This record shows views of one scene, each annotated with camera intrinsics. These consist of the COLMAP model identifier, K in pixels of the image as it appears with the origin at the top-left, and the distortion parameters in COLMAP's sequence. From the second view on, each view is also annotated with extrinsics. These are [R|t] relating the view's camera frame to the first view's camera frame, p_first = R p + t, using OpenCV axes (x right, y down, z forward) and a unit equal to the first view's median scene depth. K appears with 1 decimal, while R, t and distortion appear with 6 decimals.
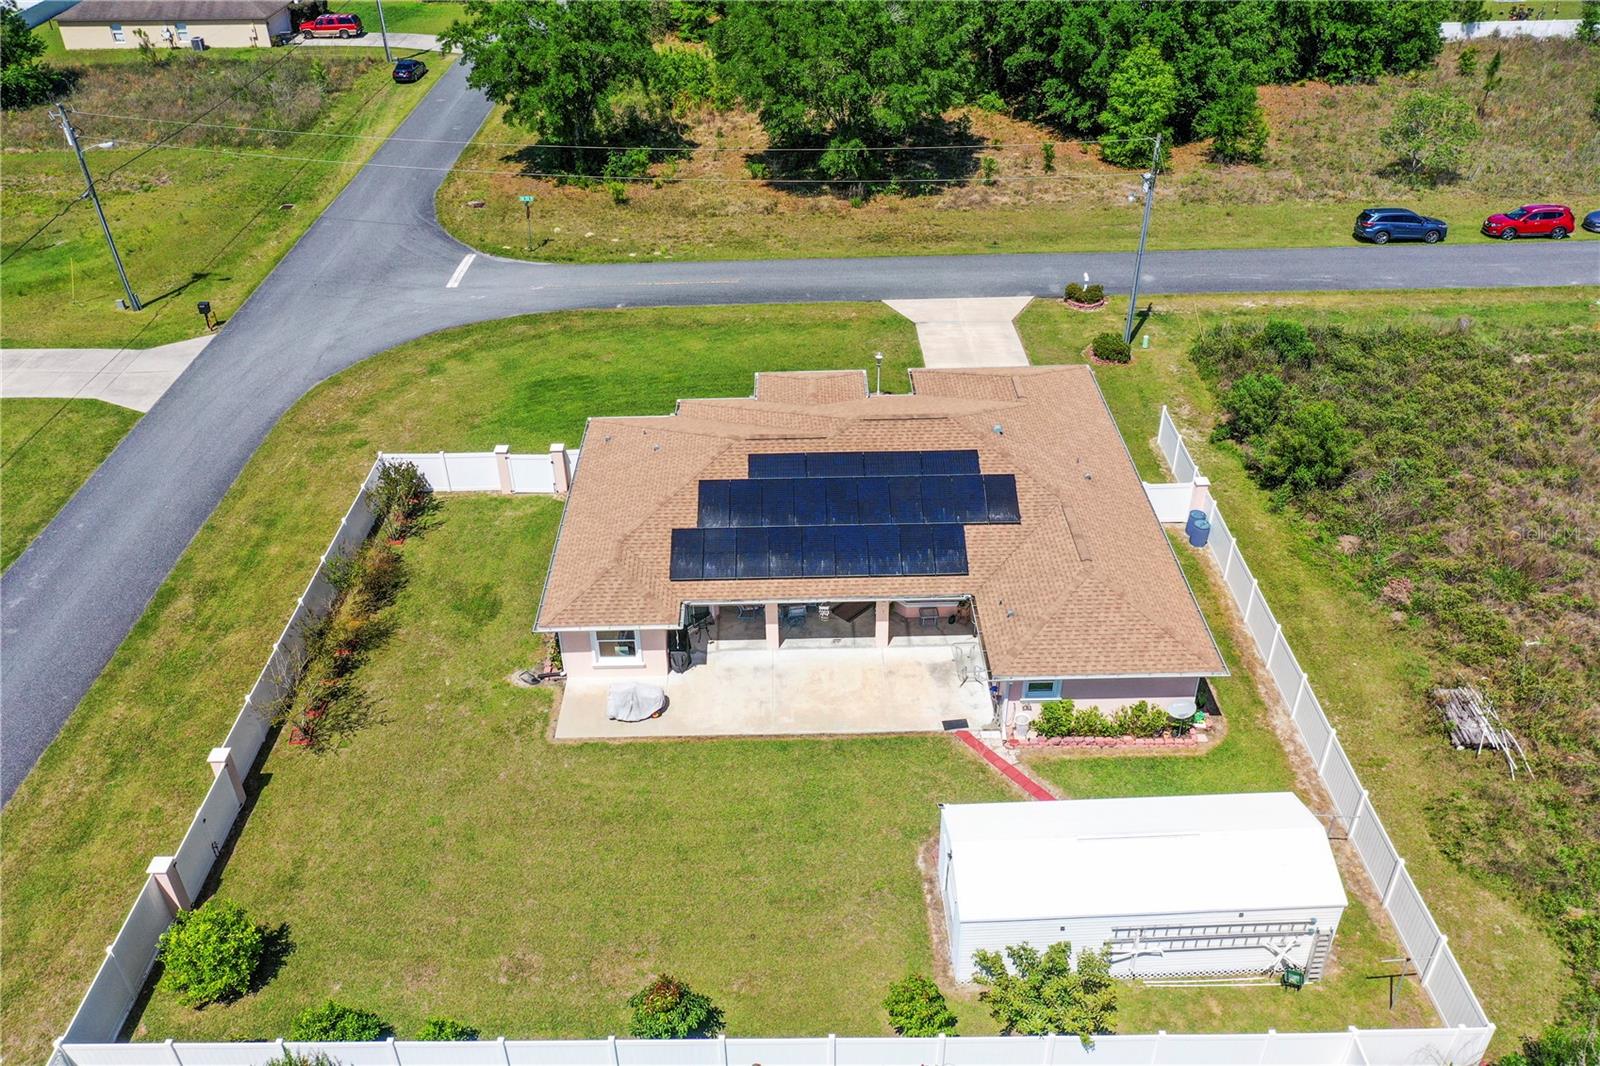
lens RADIAL K [[1259.3, 0, 800.0], [0, 1259.3, 533.0], [0, 0, 1]] dist [0.004630, -0.002944]
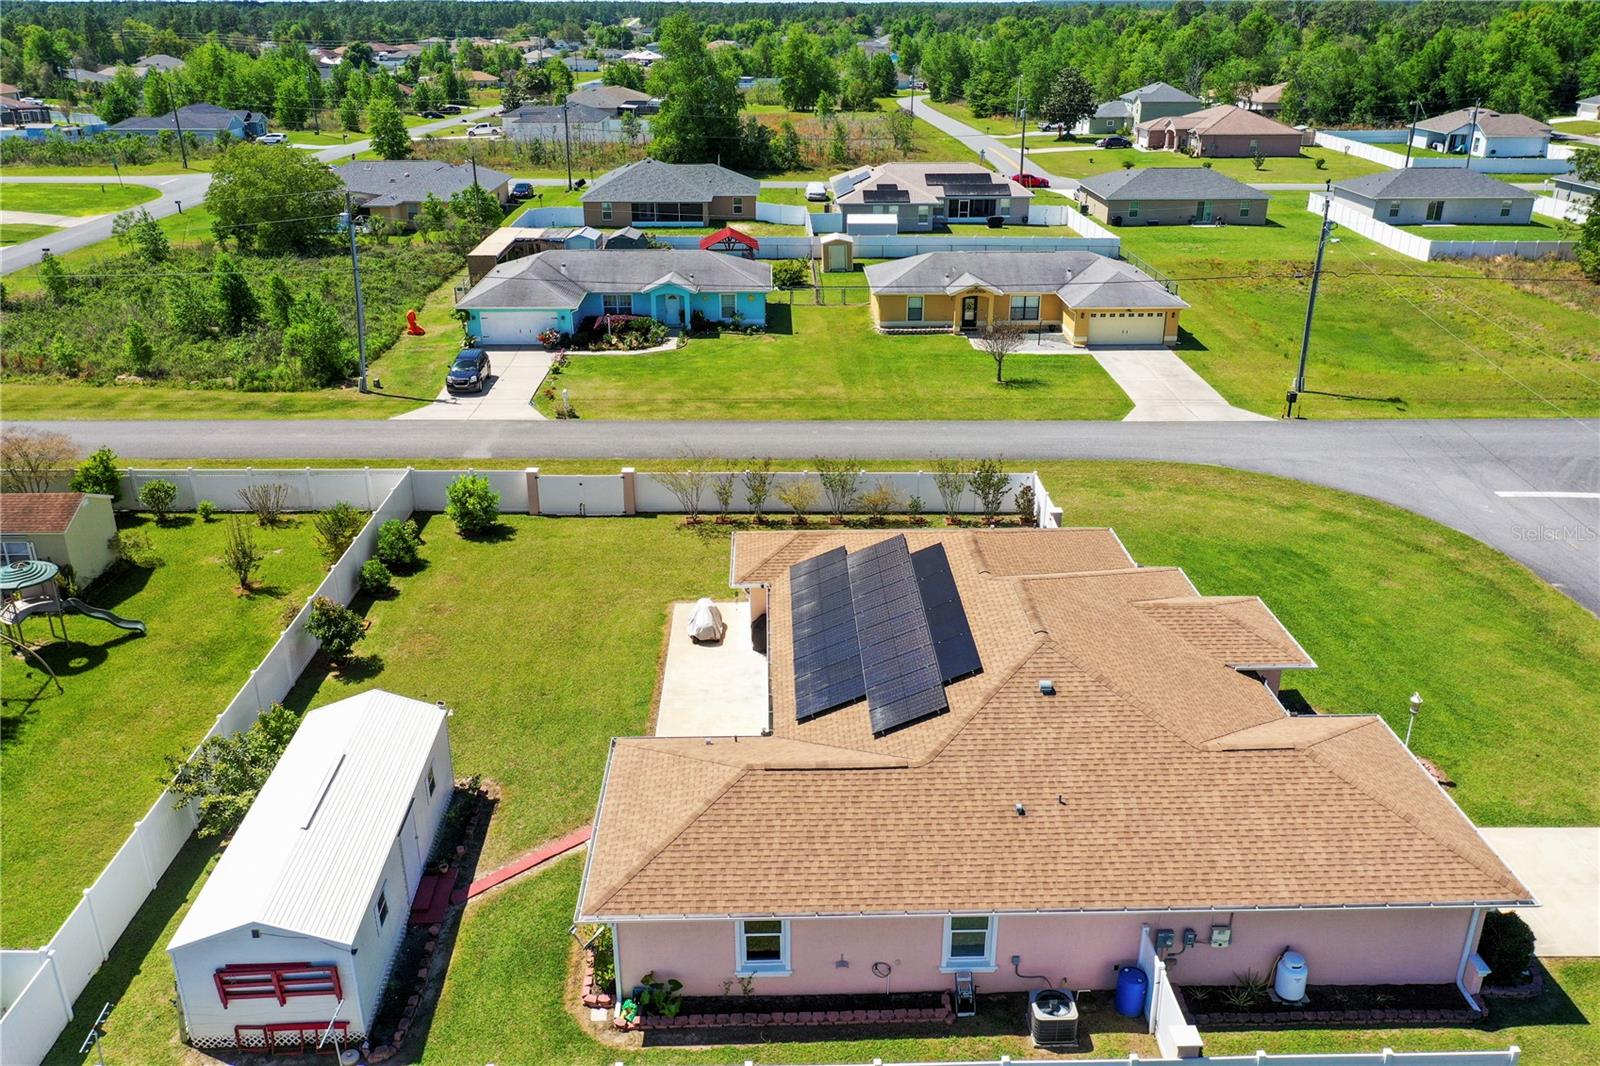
lens RADIAL K [[1288.2, 0, 800.0], [0, 1288.2, 533.0], [0, 0, 1]] dist [0.013119, 0.003938]
pose [[0.014949, 0.394156, -0.918922, 0.824156], [-0.564316, 0.761995, 0.317665, -0.310267], [0.825423, 0.513814, 0.233820, 0.733378]]
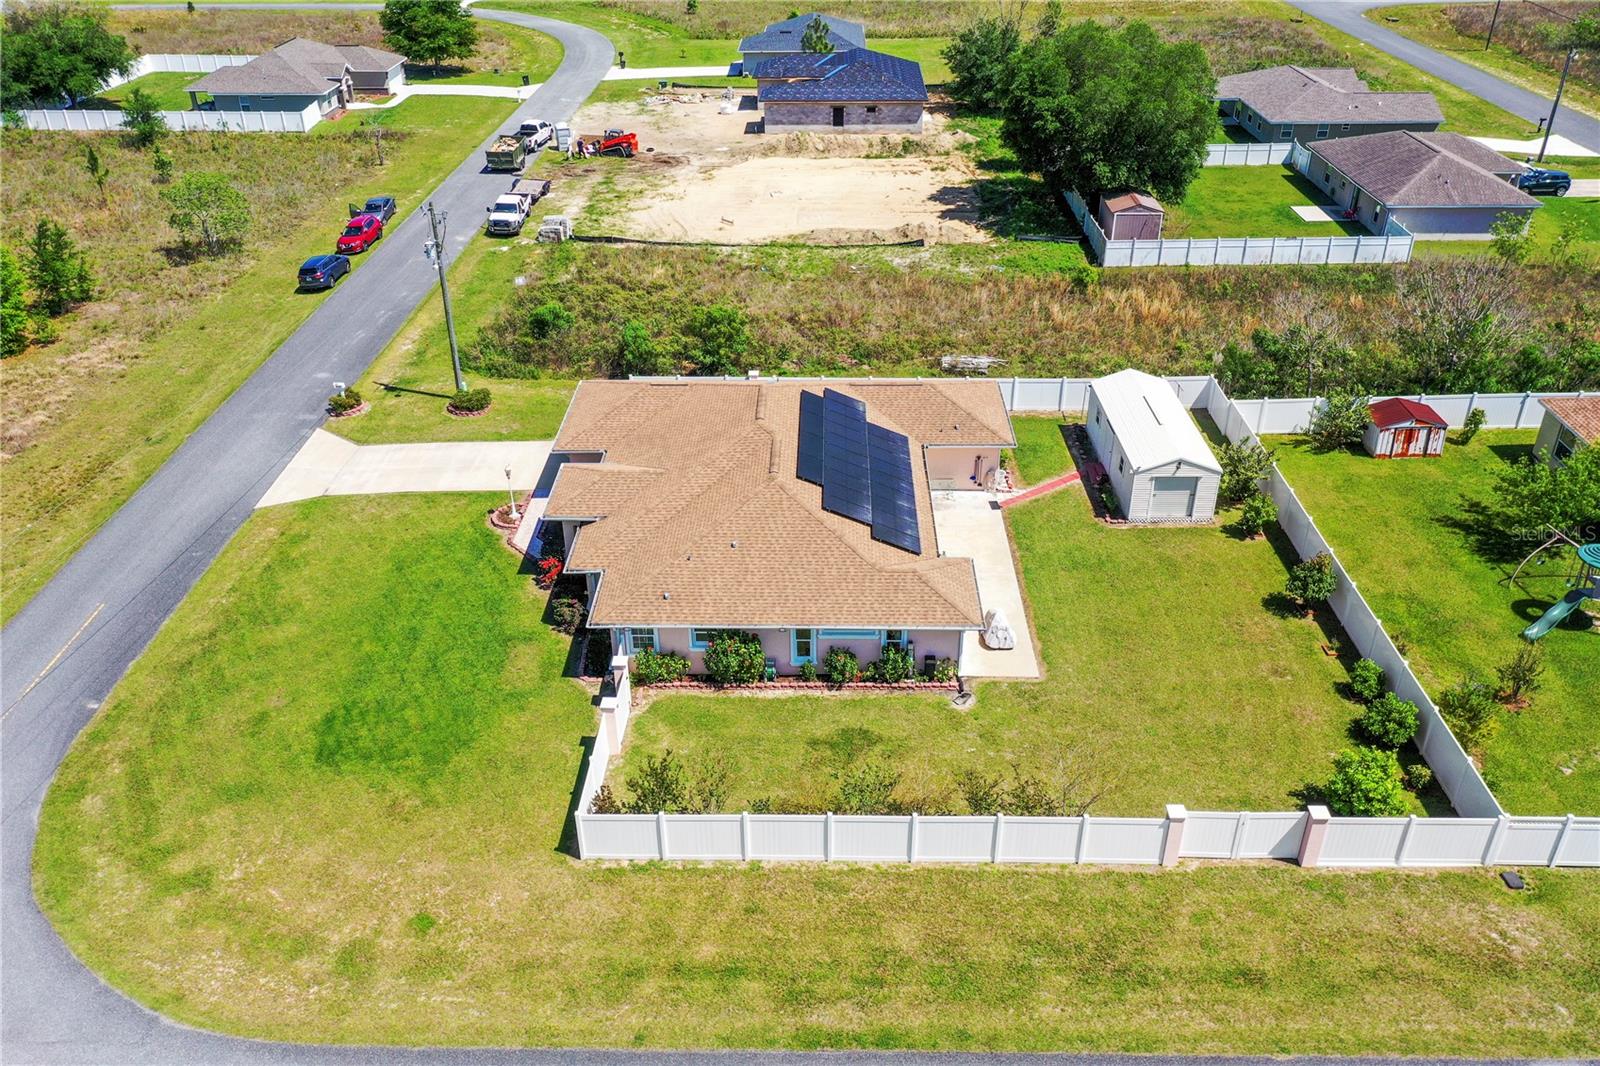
lens RADIAL K [[1259.3, 0, 800.0], [0, 1259.3, 533.0], [0, 0, 1]] dist [0.004630, -0.002944]
pose [[0.038482, -0.497343, 0.866700, -1.058453], [0.569965, 0.723339, 0.389770, -0.470100], [-0.820767, 0.478989, 0.311304, 0.711690]]
